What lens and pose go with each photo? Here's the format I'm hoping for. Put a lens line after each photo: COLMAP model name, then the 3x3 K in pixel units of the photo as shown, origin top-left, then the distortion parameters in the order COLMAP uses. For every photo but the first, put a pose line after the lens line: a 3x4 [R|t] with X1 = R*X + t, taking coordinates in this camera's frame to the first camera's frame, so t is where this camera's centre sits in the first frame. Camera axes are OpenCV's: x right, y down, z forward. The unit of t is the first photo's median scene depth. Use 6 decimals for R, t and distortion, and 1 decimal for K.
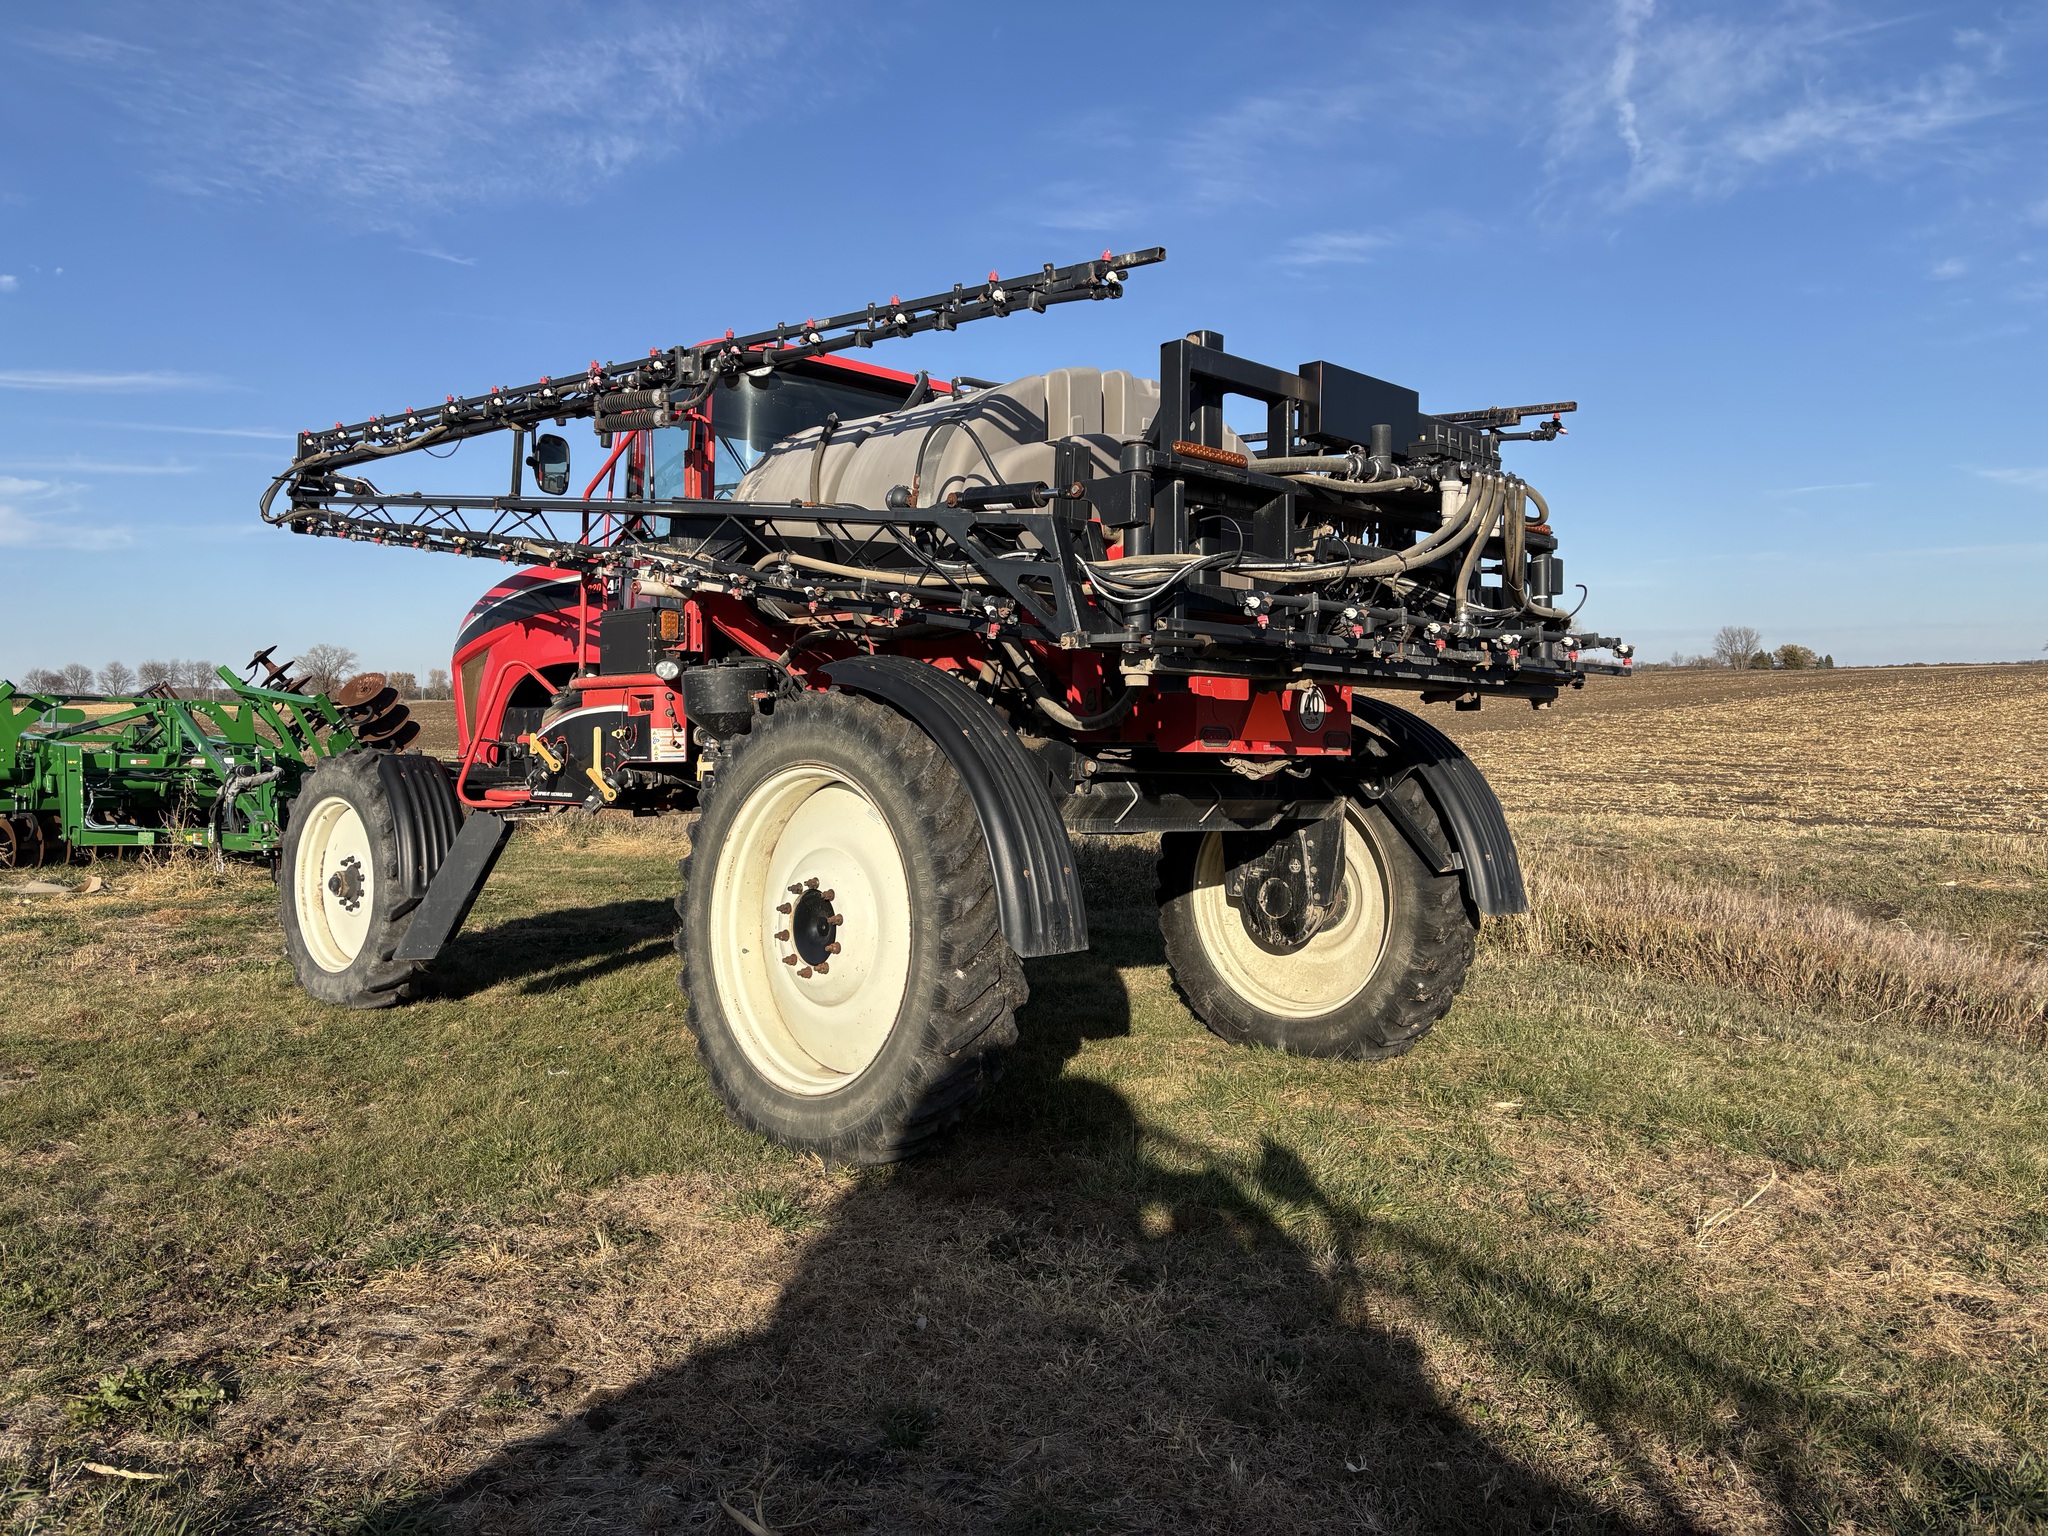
lens RADIAL K [[1559.5, 0, 1024.0], [0, 1559.5, 768.0], [0, 0, 1]] dist [0.010298, -0.060848]
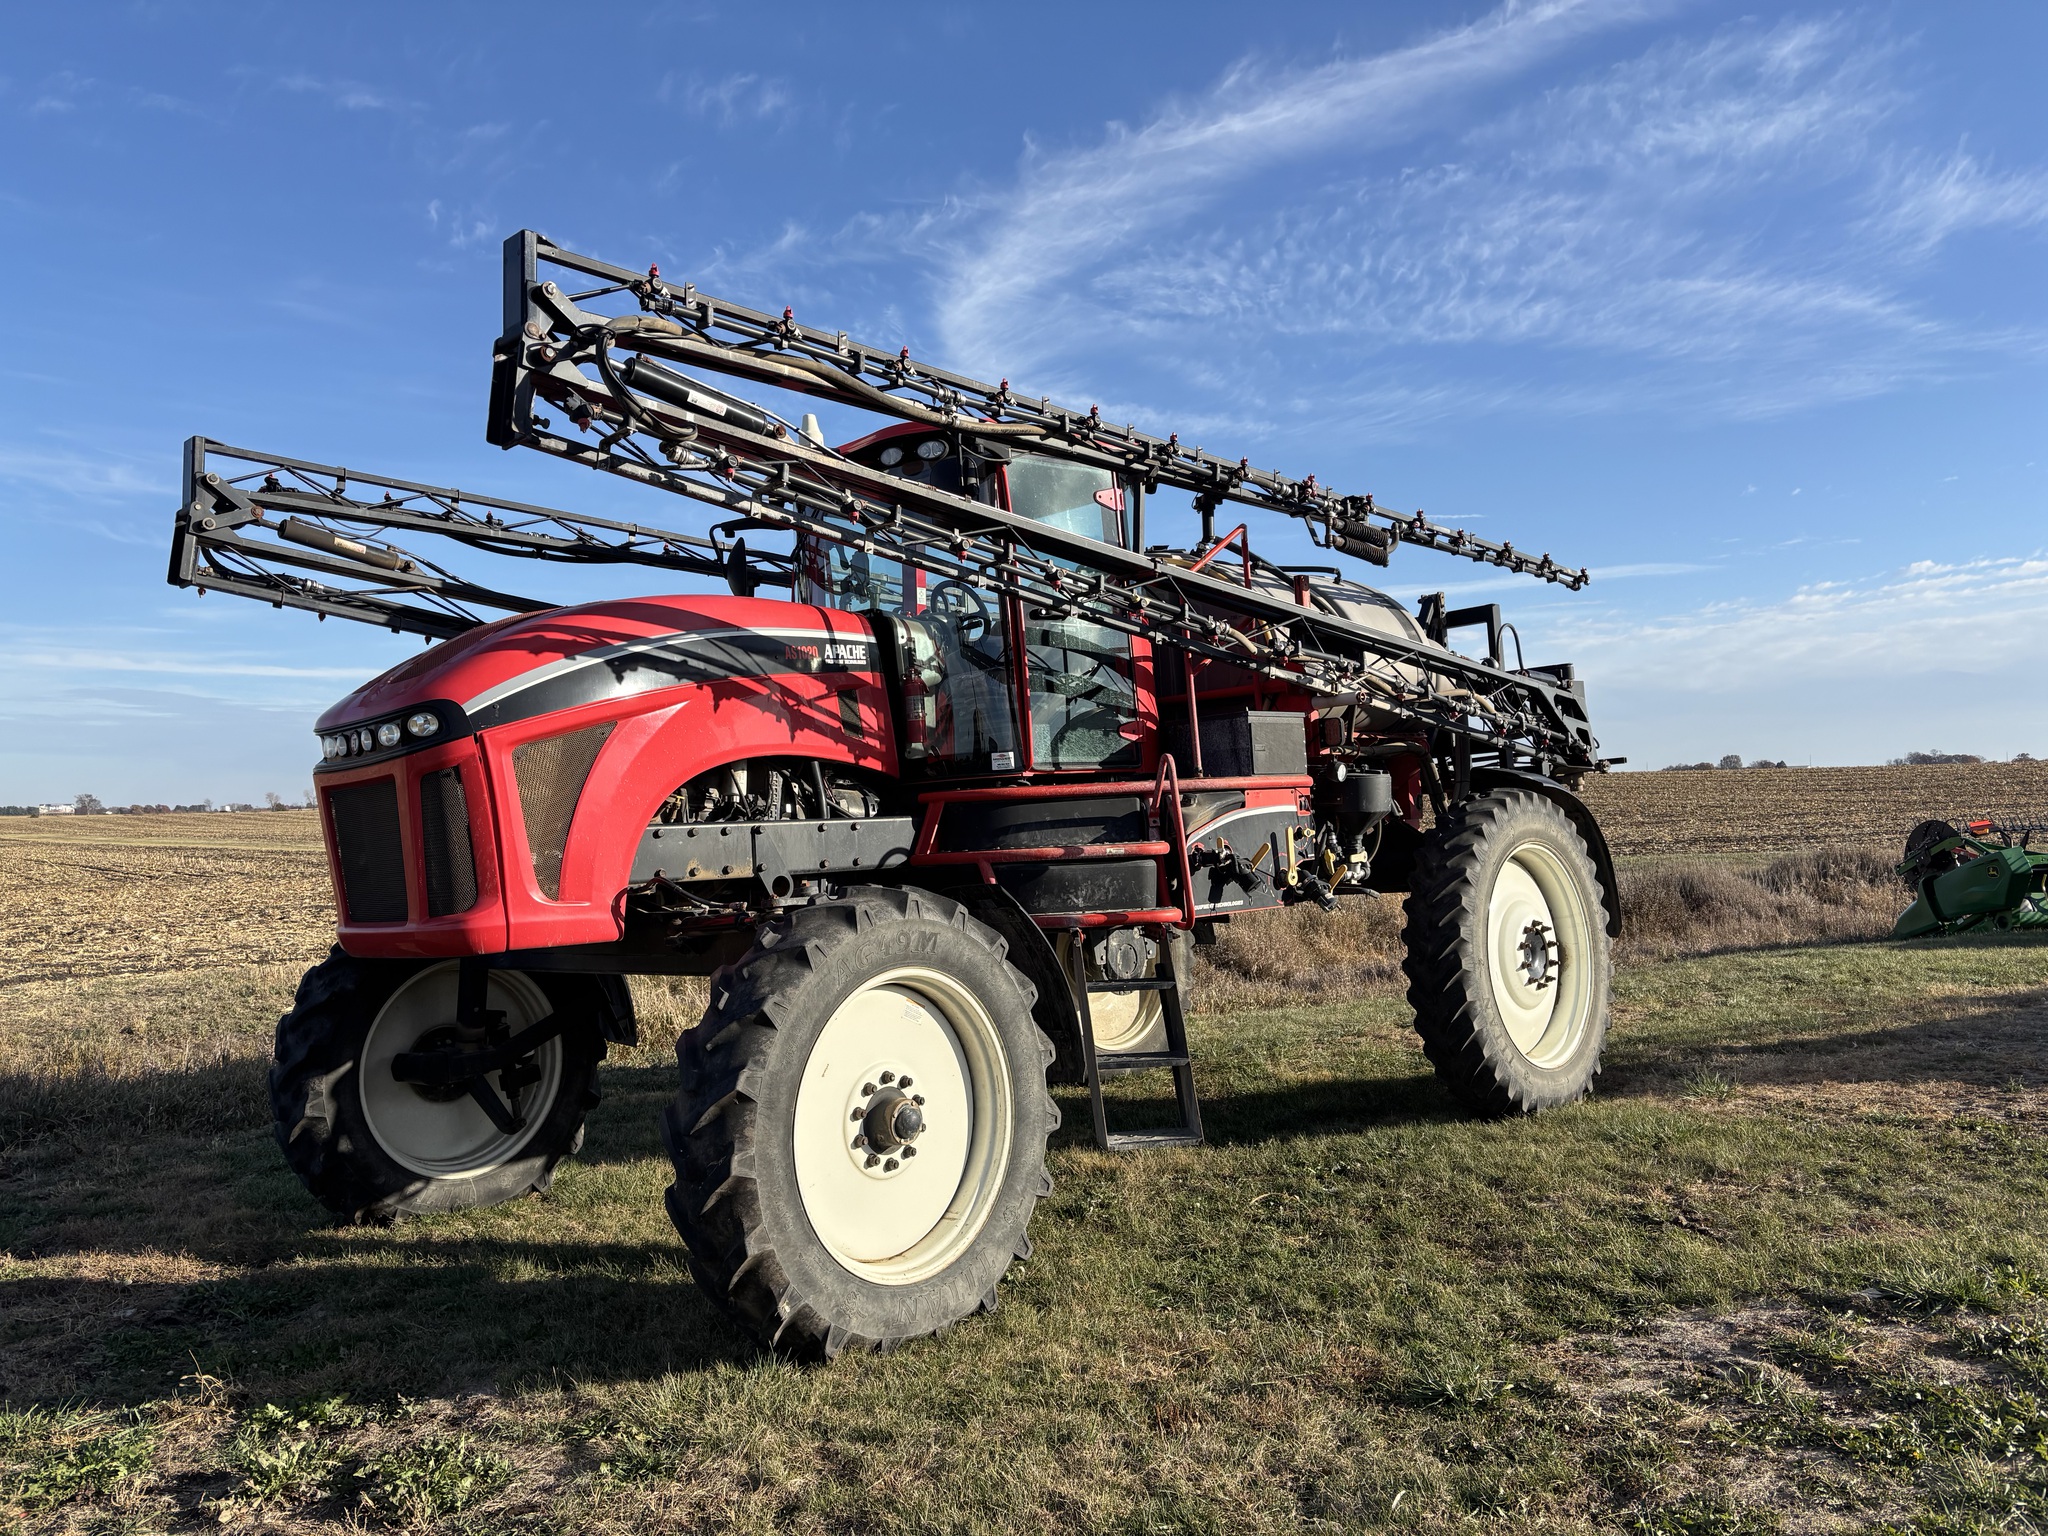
lens RADIAL K [[1551.0, 0, 1024.0], [0, 1551.0, 768.0], [0, 0, 1]] dist [0.125550, -0.117764]
pose [[-0.015413, 0.039332, 0.999107, -1.324977], [0.067297, 0.997001, -0.038211, -0.039469], [-0.997614, 0.066648, -0.018013, 1.243309]]
